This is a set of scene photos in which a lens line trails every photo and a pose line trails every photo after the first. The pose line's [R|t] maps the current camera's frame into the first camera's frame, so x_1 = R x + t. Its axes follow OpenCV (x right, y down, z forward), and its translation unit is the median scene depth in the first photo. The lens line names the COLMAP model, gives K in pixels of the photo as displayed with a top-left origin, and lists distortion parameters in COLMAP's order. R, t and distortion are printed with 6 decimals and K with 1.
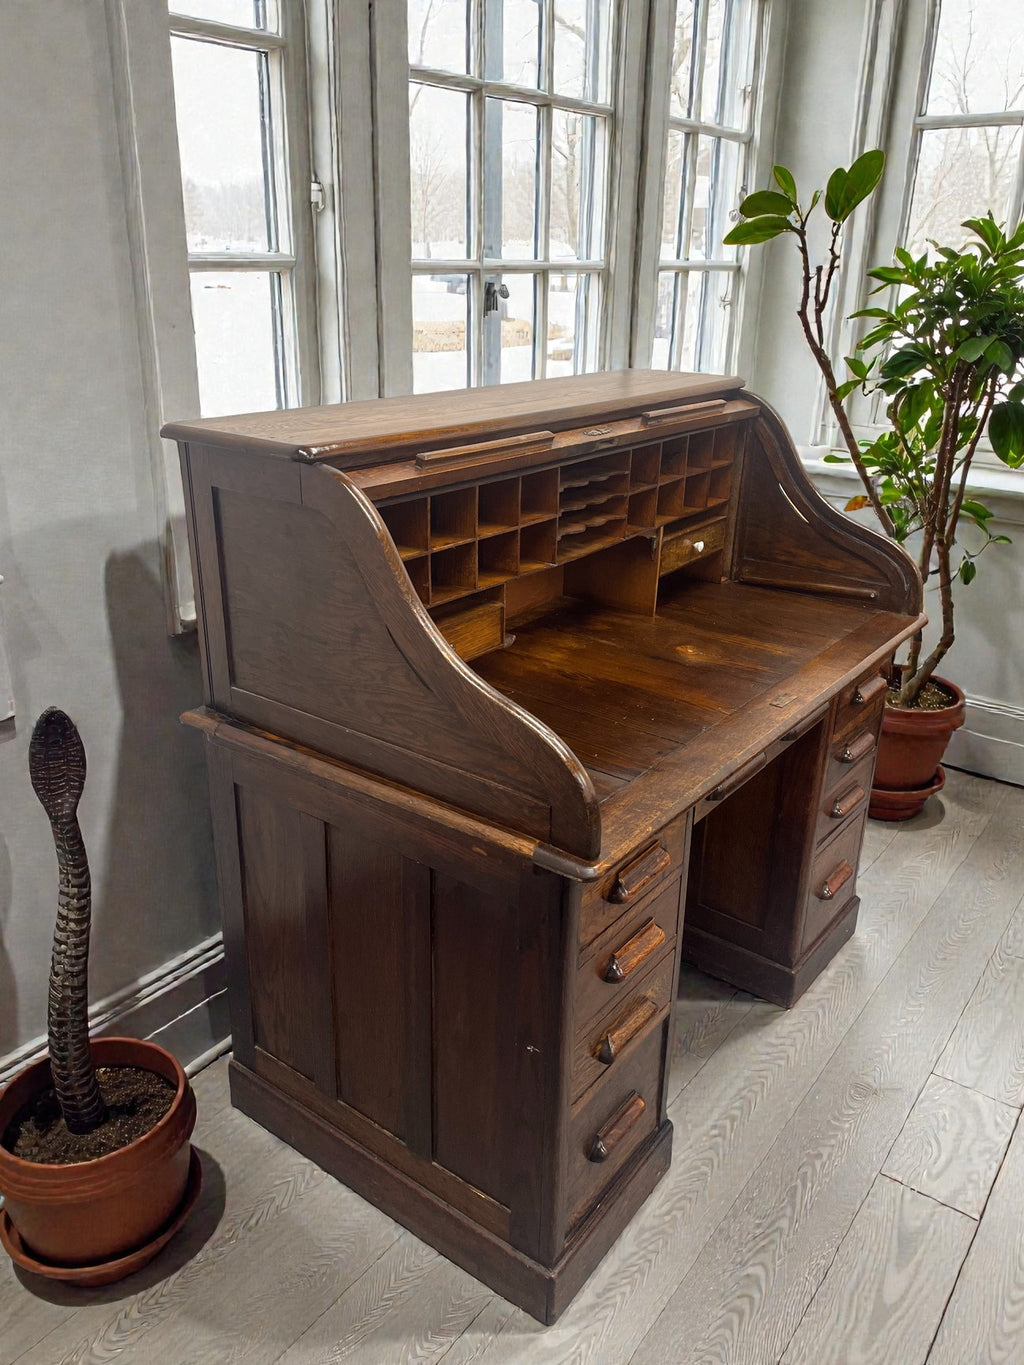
lens RADIAL K [[1044.1, 0, 518.7], [0, 1044.1, 685.9], [0, 0, 1]] dist [0.063754, -0.072994]
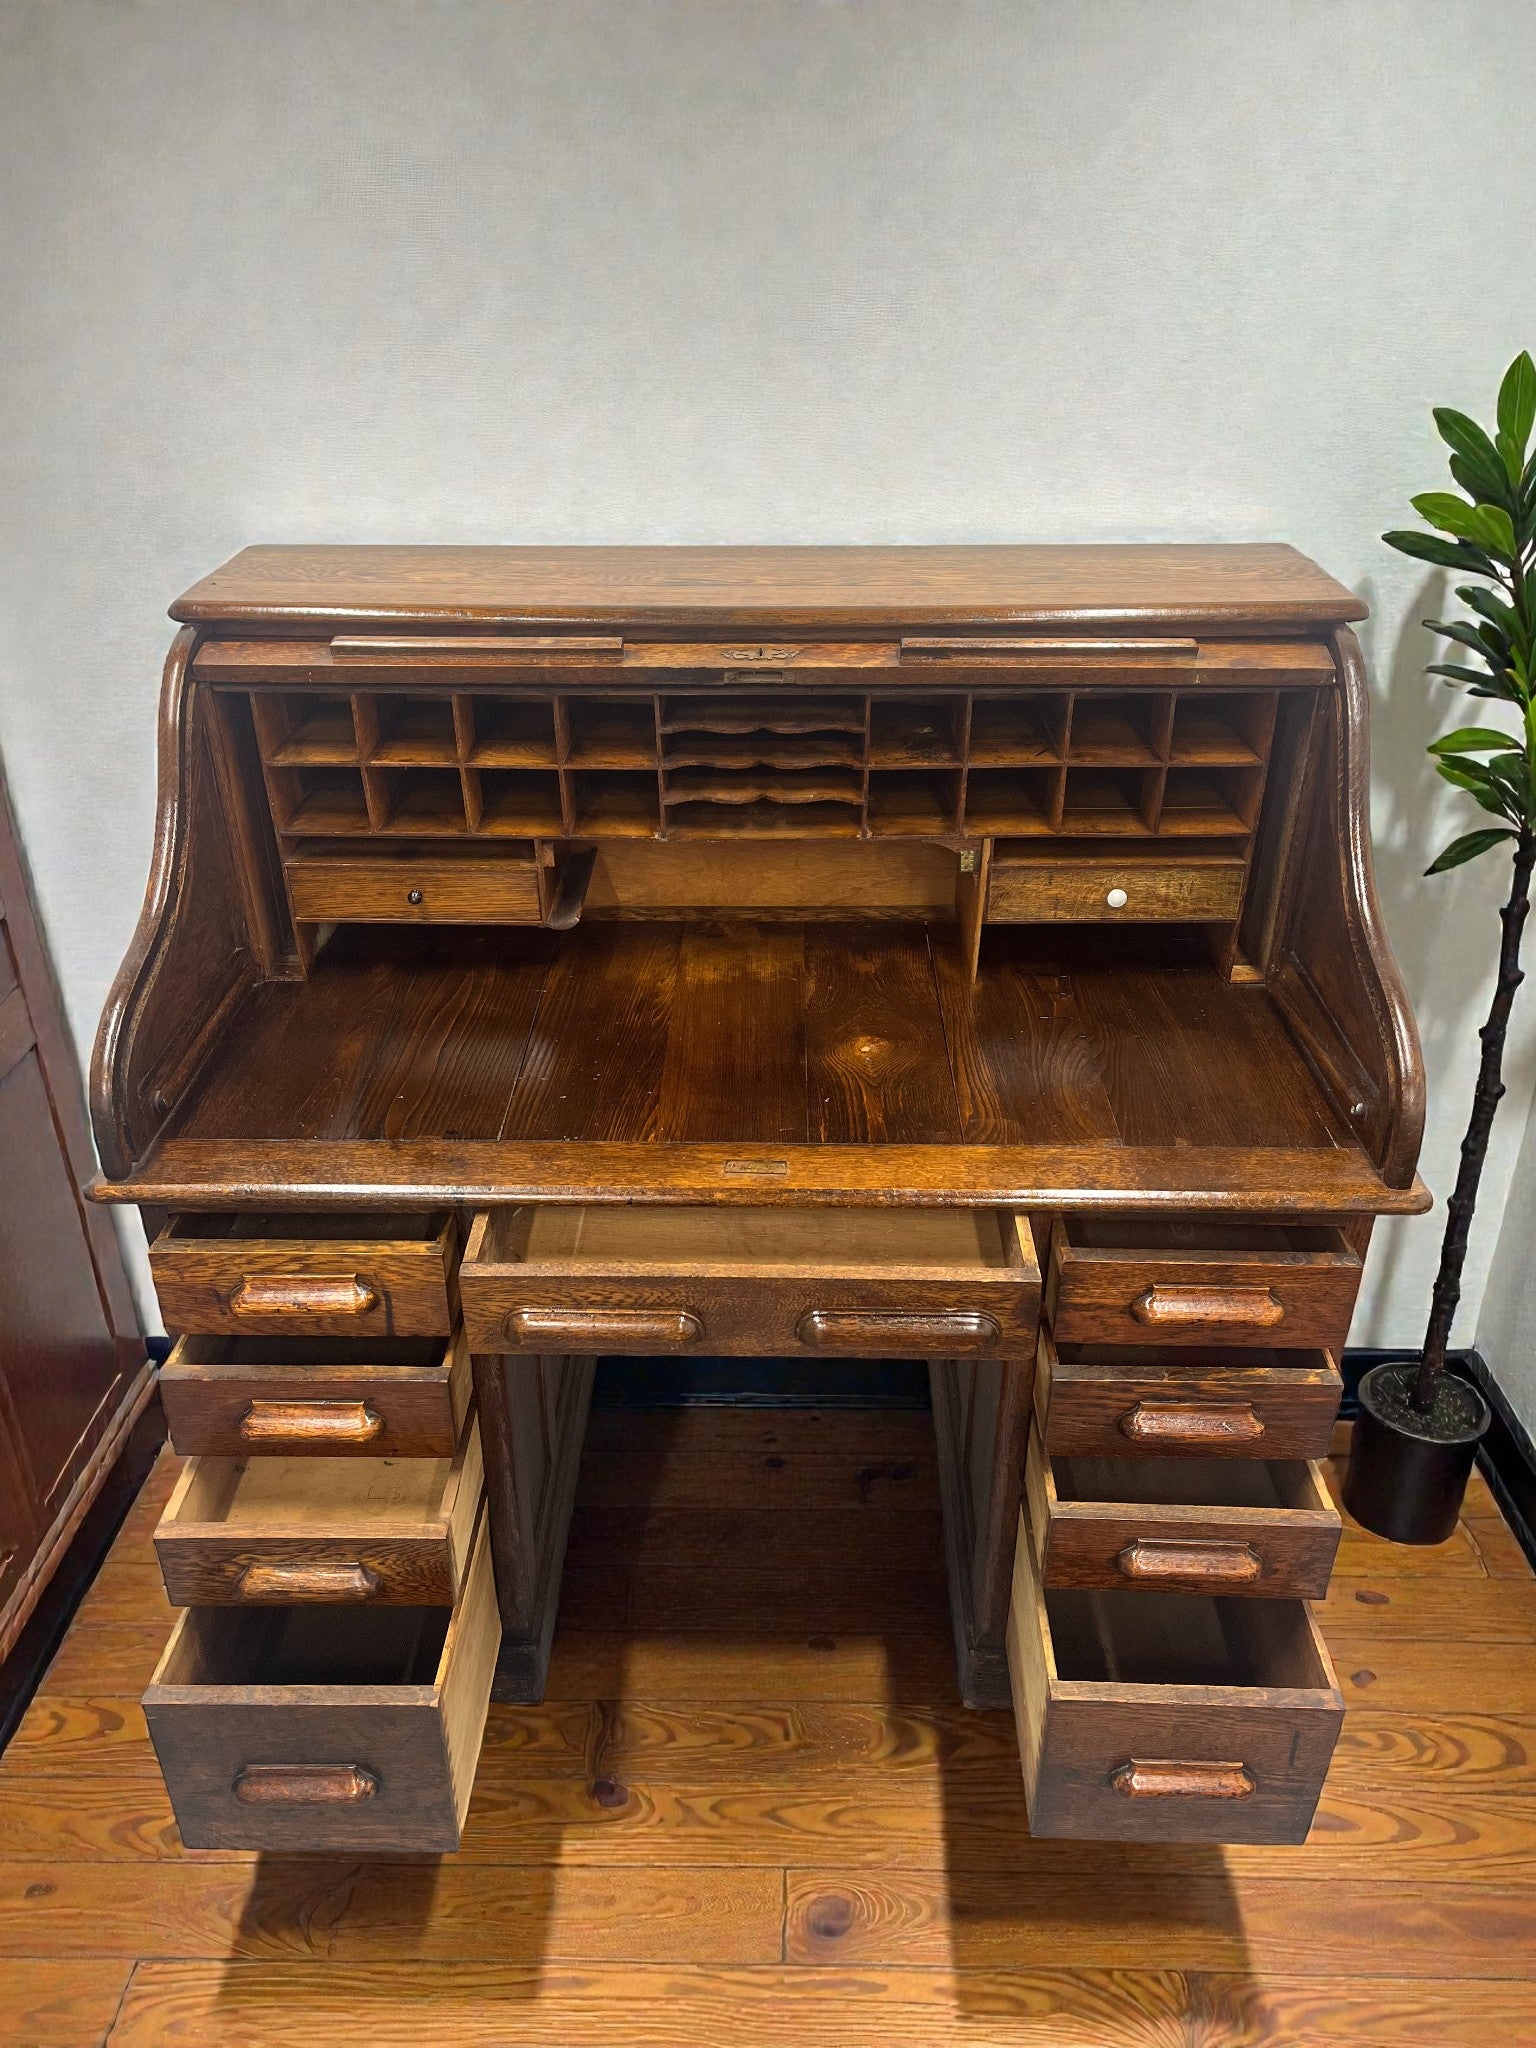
lens RADIAL K [[1566.6, 0, 759.1], [0, 1566.6, 1045.4], [0, 0, 1]] dist [0.063754, -0.072994]
pose [[0.583739, 0.384551, -0.715101, 0.831656], [-0.289063, 0.921452, 0.259555, -0.270849], [0.758743, 0.055197, 0.649047, 0.407515]]
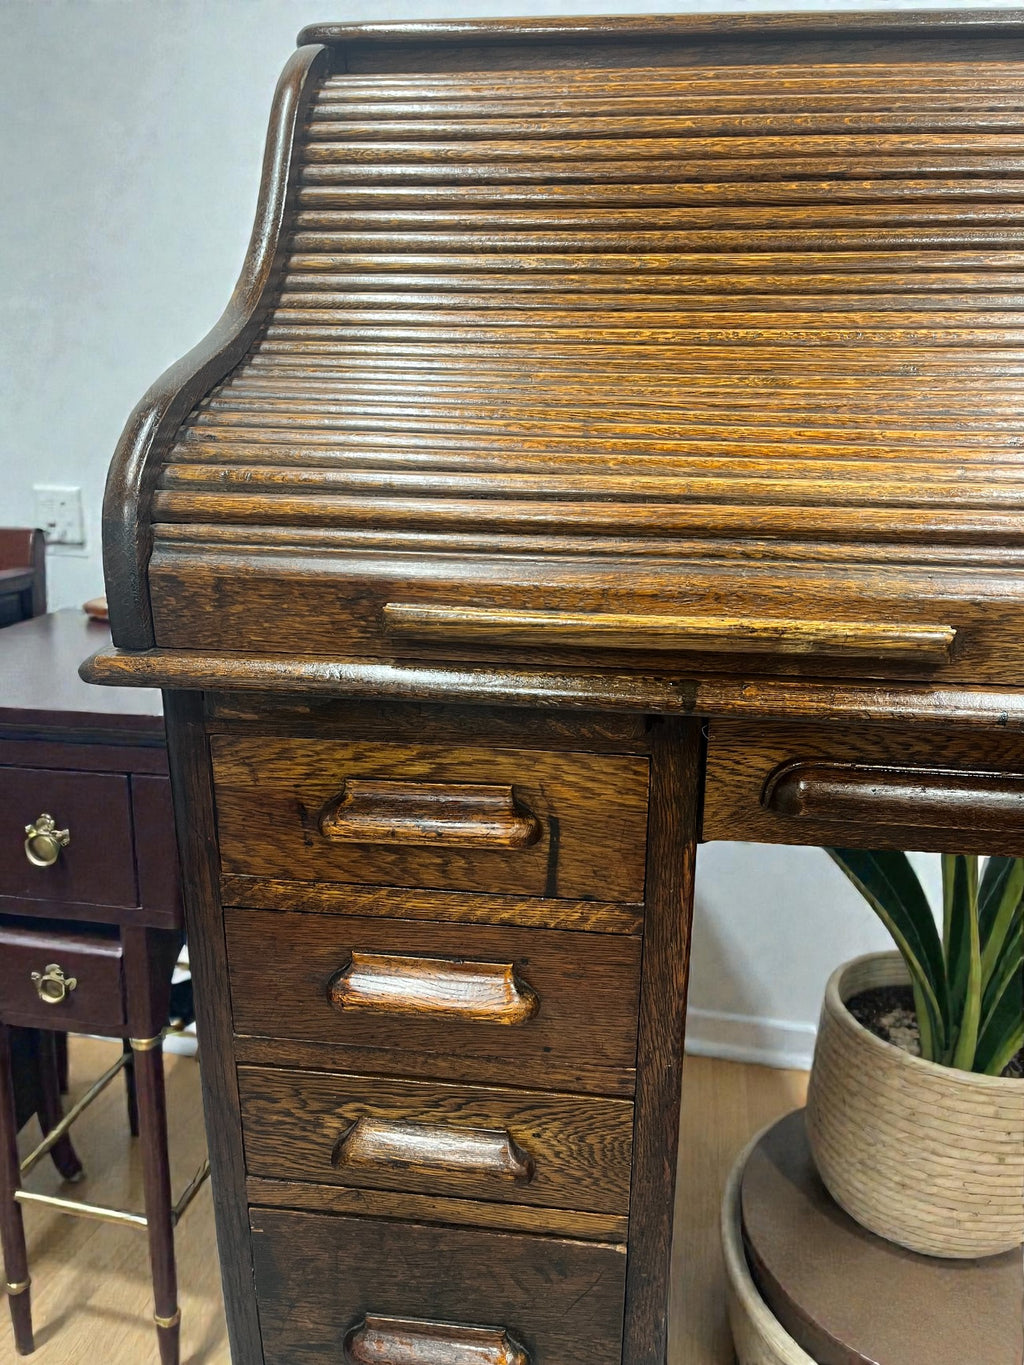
lens RADIAL K [[1044.1, 0, 517.9], [0, 1044.1, 696.6], [0, 0, 1]] dist [0.063754, -0.072994]
pose [[0.484295, 0.264655, -0.833916, 0.411412], [-0.319626, 0.940788, 0.112950, 0.048546], [0.814431, 0.211840, 0.540210, 0.618847]]
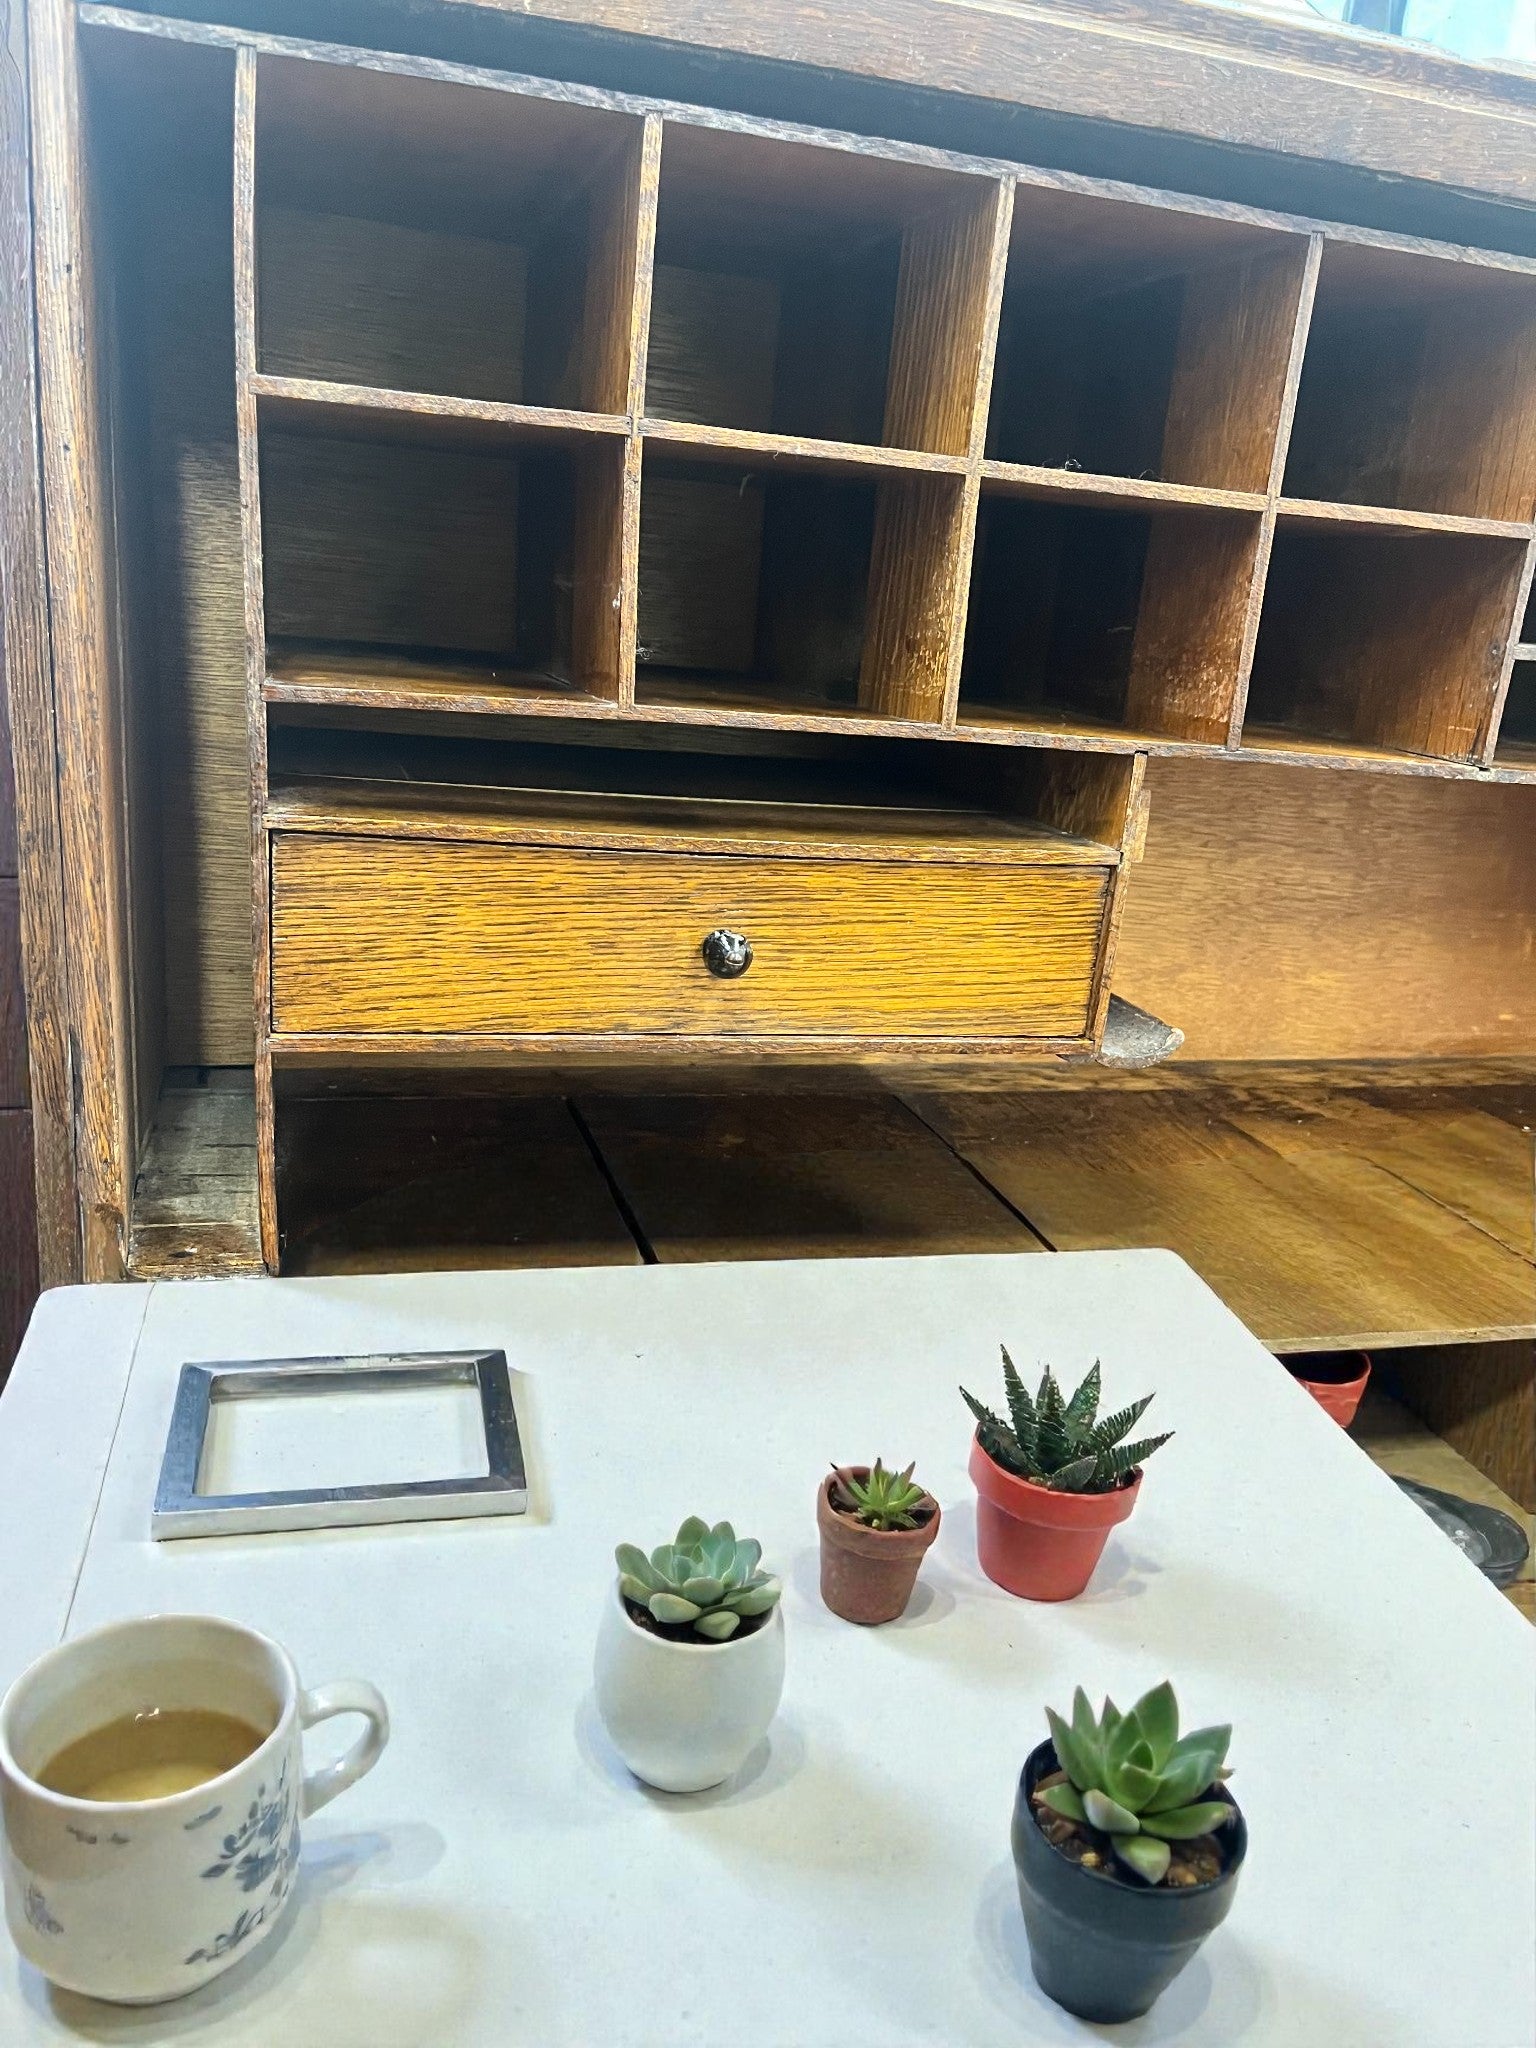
lens RADIAL K [[1566.6, 0, 752.9], [0, 1566.6, 1033.4], [0, 0, 1]] dist [0.063754, -0.072994]
pose [[0.795124, 0.216871, -0.566342, 0.112021], [-0.288514, 0.956693, -0.038713, -0.007962], [0.533420, 0.194179, 0.823260, 0.658704]]
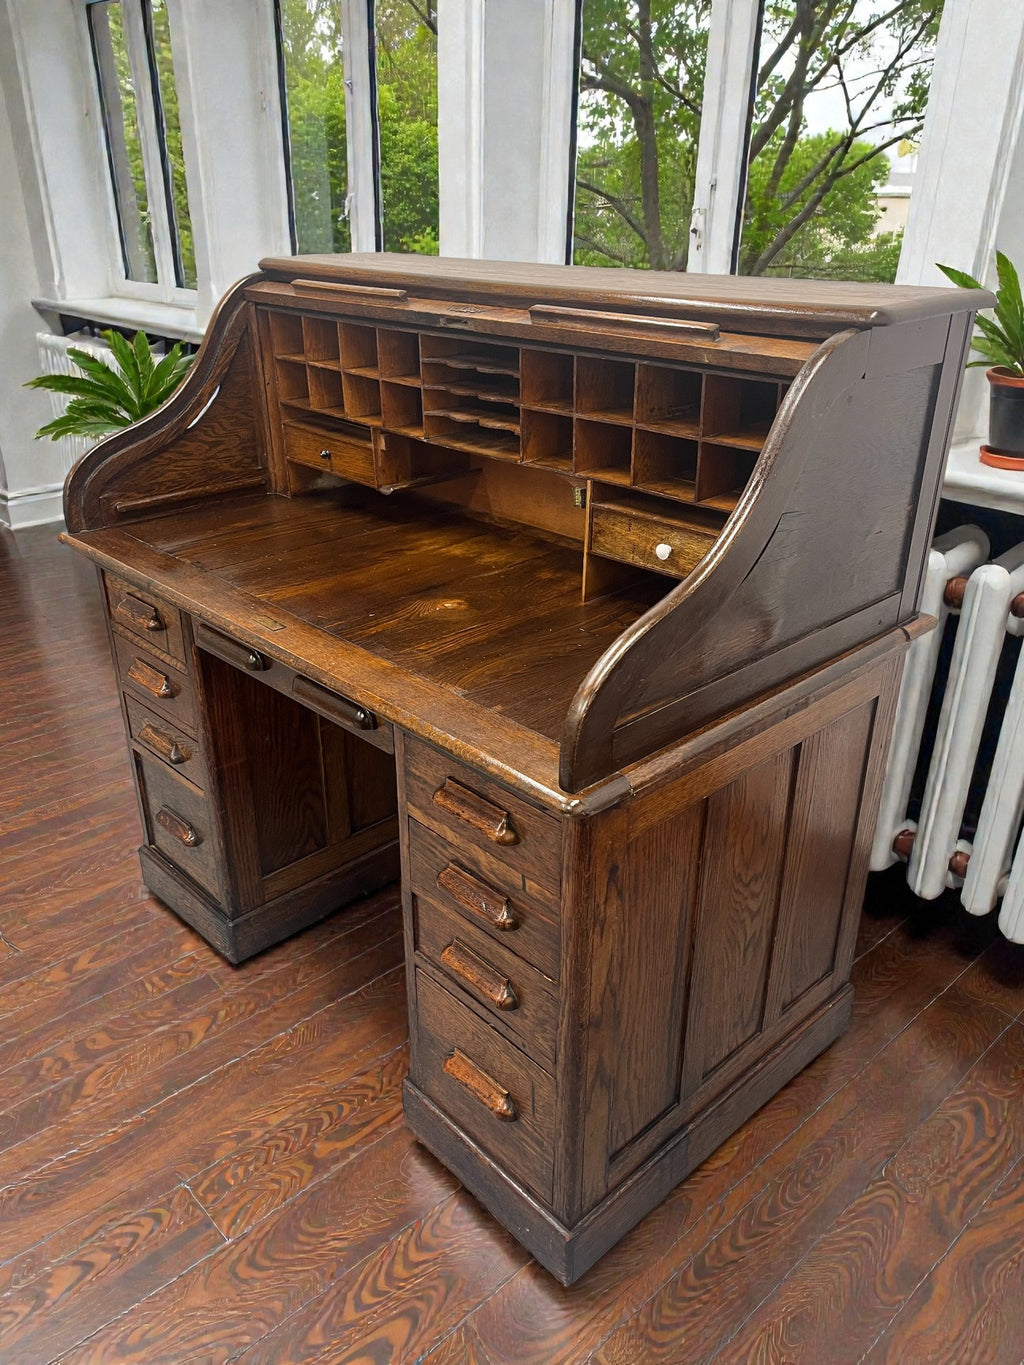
lens RADIAL K [[1044.1, 0, 509.6], [0, 1044.1, 693.2], [0, 0, 1]] dist [0.063754, -0.072994]
pose [[-0.170184, 0.411871, -0.895209, 0.984814], [-0.370022, 0.815273, 0.445437, -0.385691], [0.913302, 0.407053, 0.013655, 1.152665]]
